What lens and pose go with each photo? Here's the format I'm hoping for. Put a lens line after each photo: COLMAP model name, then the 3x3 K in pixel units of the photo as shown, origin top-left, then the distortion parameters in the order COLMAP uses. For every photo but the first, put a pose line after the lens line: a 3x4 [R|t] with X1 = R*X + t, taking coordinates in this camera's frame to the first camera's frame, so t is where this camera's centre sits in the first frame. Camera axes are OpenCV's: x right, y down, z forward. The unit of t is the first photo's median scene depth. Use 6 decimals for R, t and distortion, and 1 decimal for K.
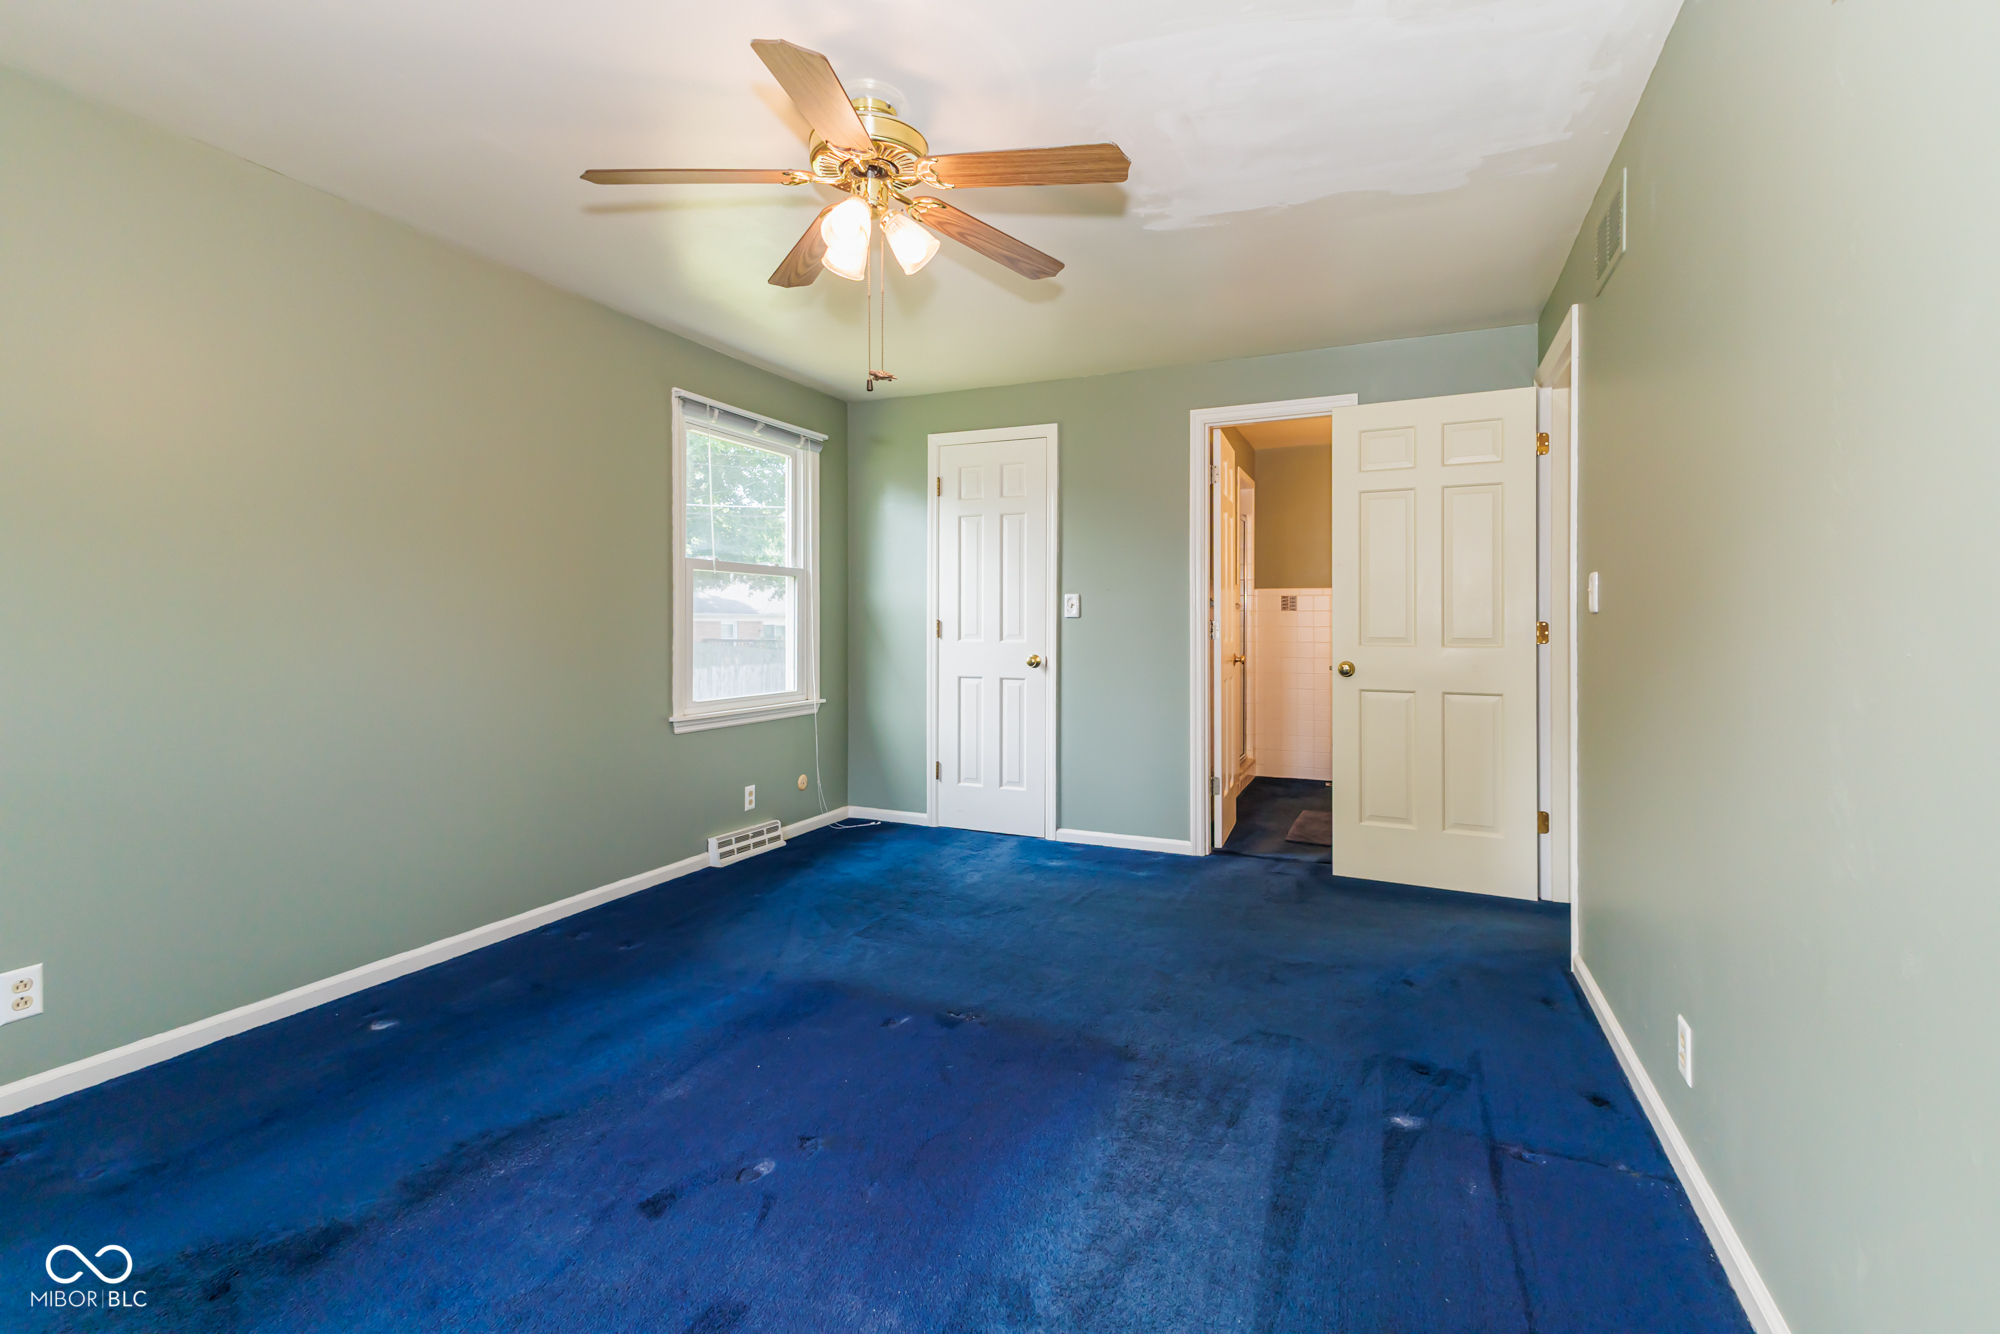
lens RADIAL K [[903.8, 0, 1022.7], [0, 903.8, 611.8], [0, 0, 1]] dist [-0.000864, 0.000137]
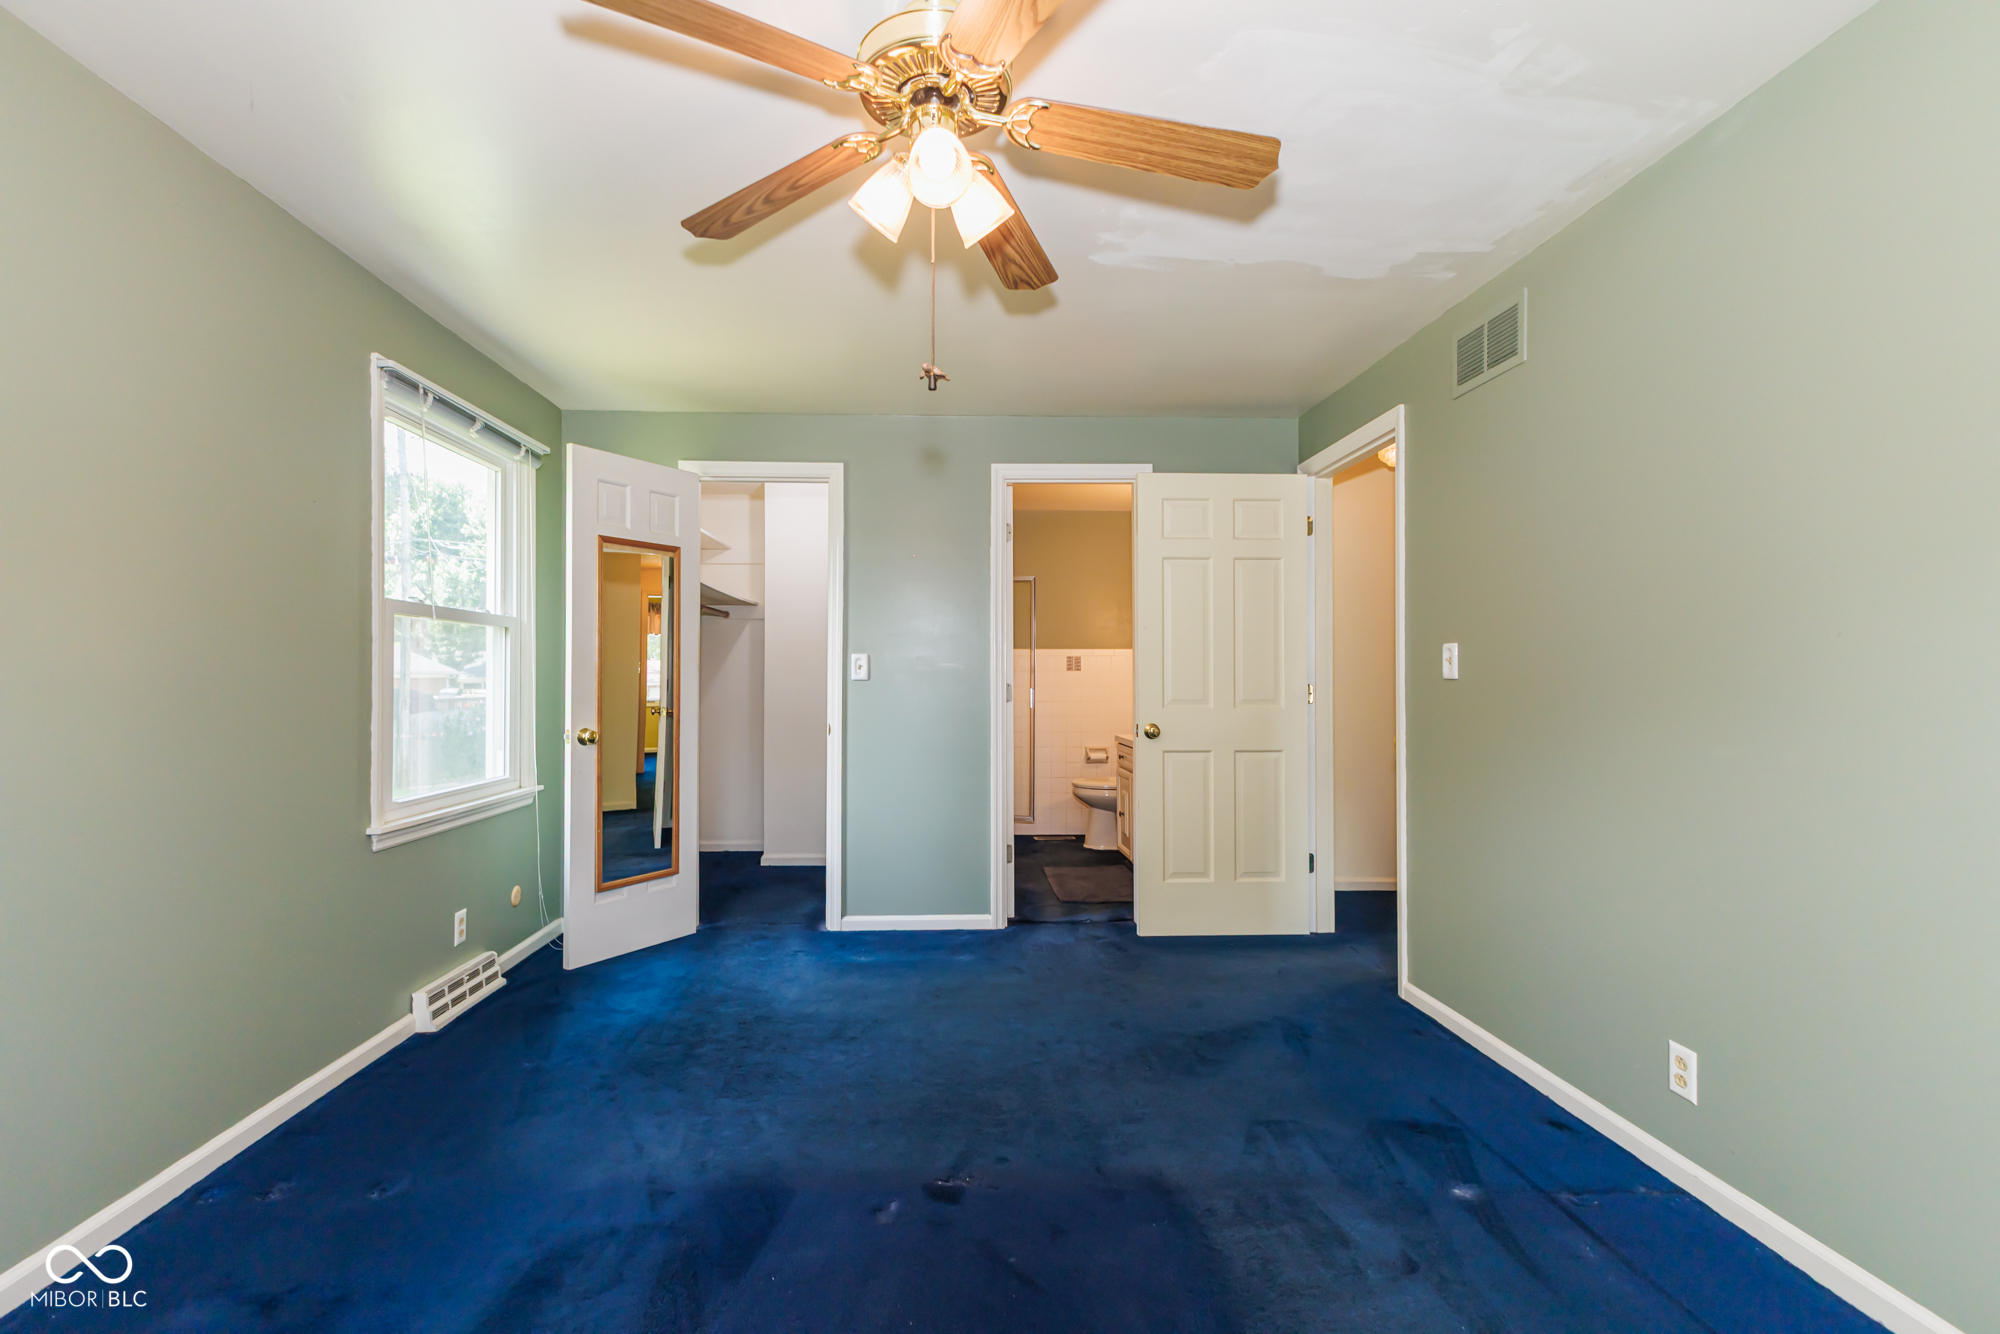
lens RADIAL K [[889.9, 0, 1026.3], [0, 889.9, 664.2], [0, 0, 1]] dist [0.006906, 0.000476]
pose [[0.901271, 0.005096, 0.433225, -0.221789], [-0.003216, 0.999982, -0.005072, -0.006777], [-0.433243, 0.003178, 0.901271, 0.157034]]
